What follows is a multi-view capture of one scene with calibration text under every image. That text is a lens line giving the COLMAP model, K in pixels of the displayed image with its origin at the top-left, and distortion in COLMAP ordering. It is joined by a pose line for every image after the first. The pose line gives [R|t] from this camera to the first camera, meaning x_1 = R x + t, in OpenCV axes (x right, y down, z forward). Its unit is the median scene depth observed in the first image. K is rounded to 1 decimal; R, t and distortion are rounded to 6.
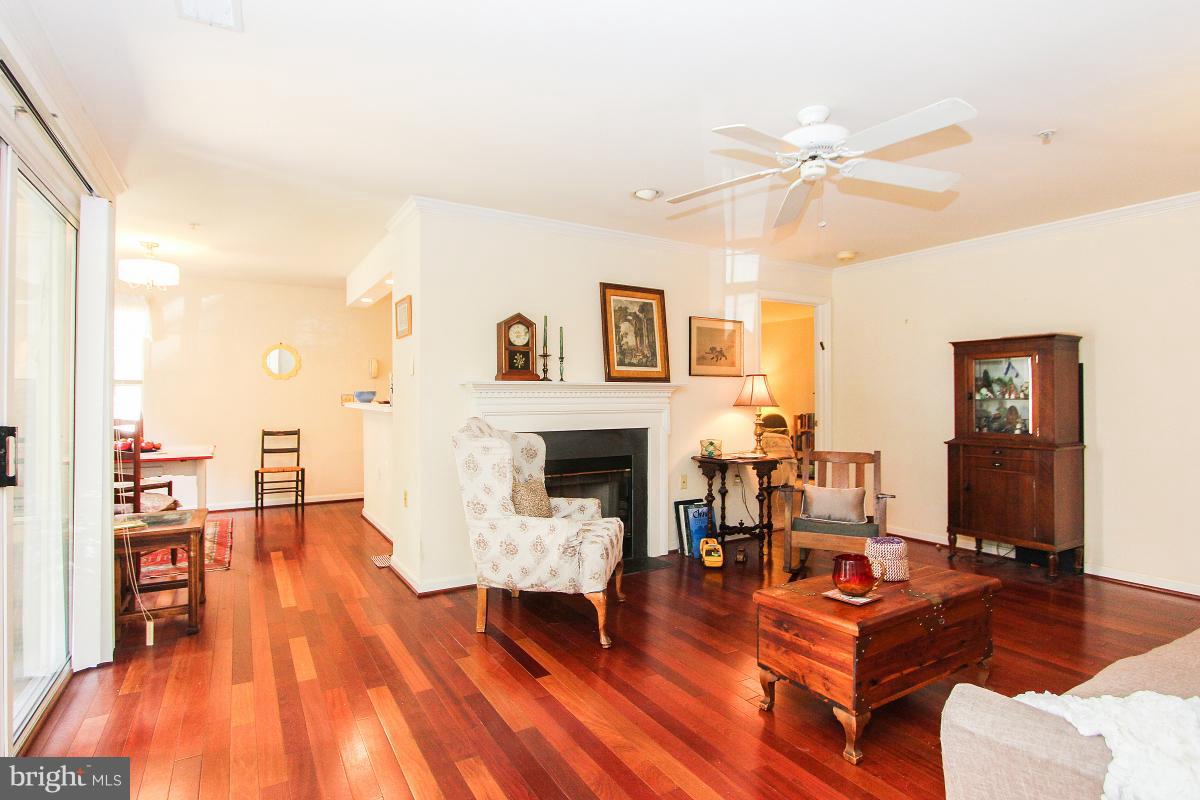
lens RADIAL K [[572.7, 0, 596.5], [0, 572.7, 402.6], [0, 0, 1]] dist [-0.014605, 0.001054]
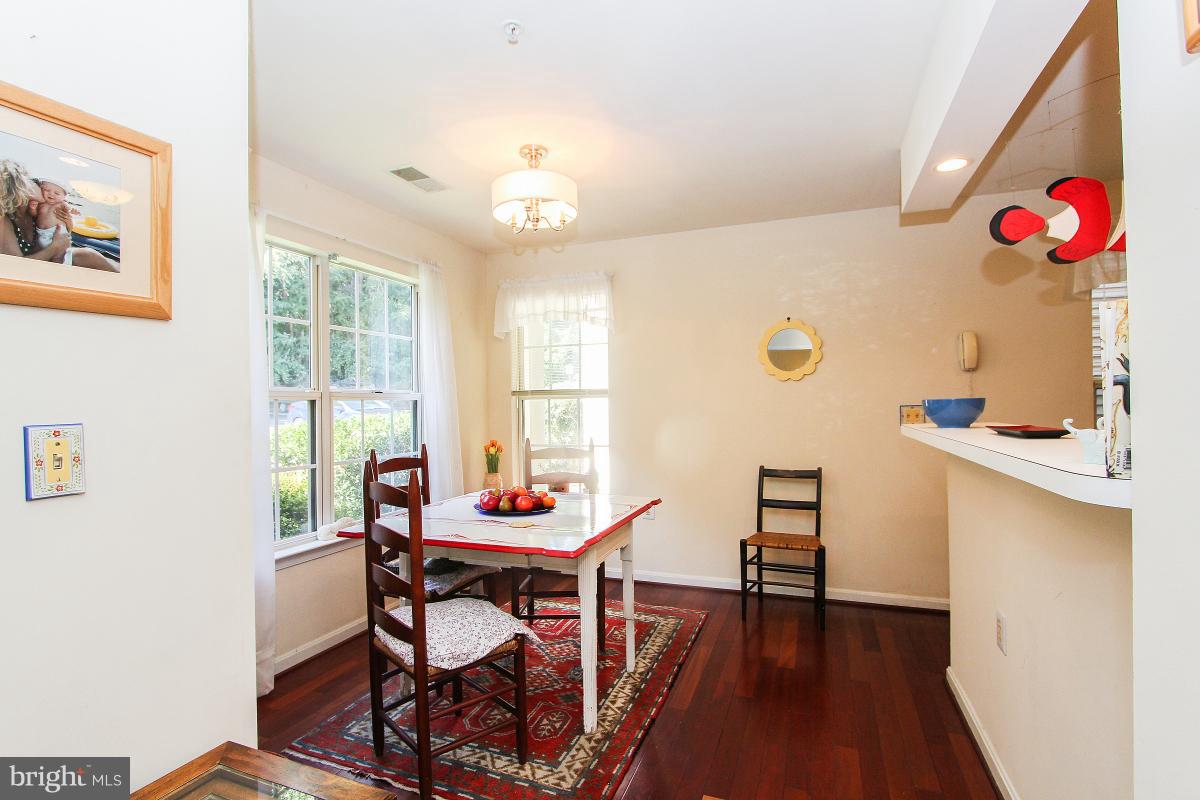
lens RADIAL K [[572.7, 0, 596.5], [0, 572.7, 402.6], [0, 0, 1]] dist [-0.014605, 0.001054]
pose [[0.610133, -0.011141, -0.792221, -0.459449], [0.004388, 0.999933, -0.010683, -0.028452], [0.792287, 0.003042, 0.610141, 1.059007]]
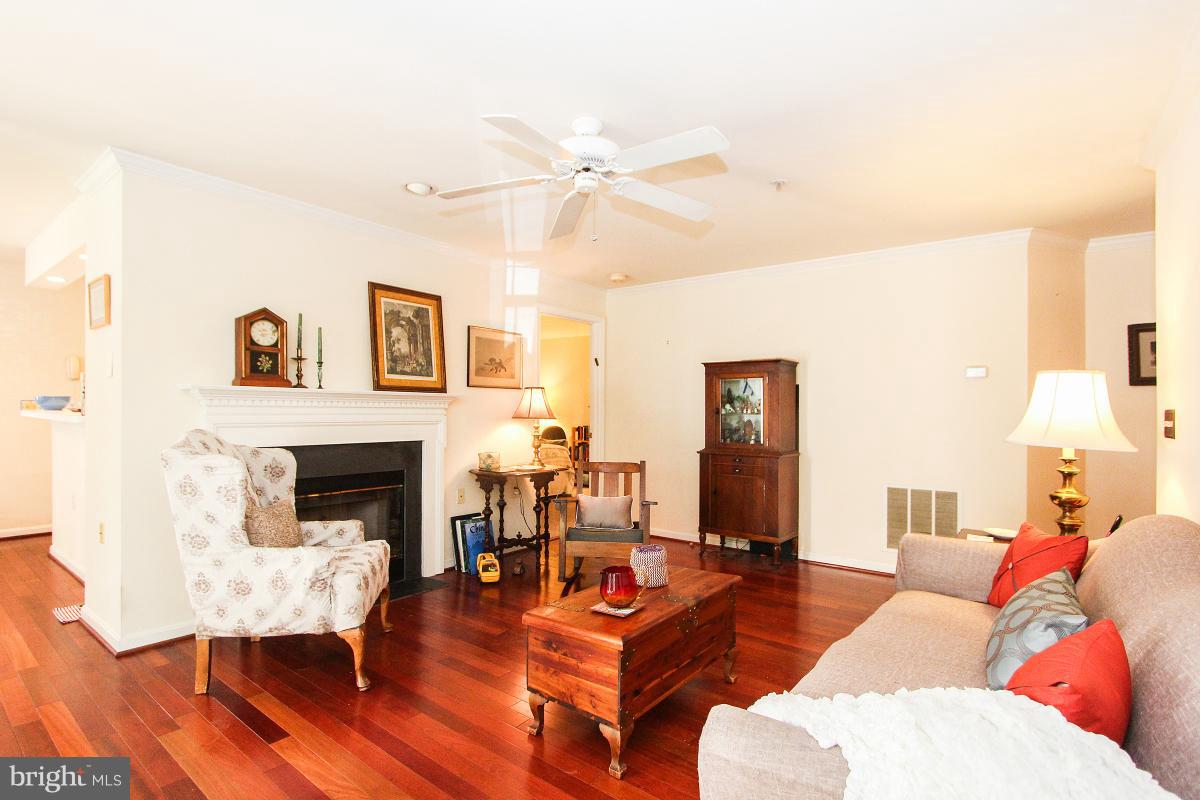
lens RADIAL K [[564.3, 0, 593.0], [0, 564.3, 412.1], [0, 0, 1]] dist [-0.012673, 0.000392]
pose [[0.933112, 0.010620, 0.359430, 0.021354], [-0.009059, 0.999941, -0.006027, 0.000076], [-0.359472, 0.002368, 0.933153, 0.039974]]
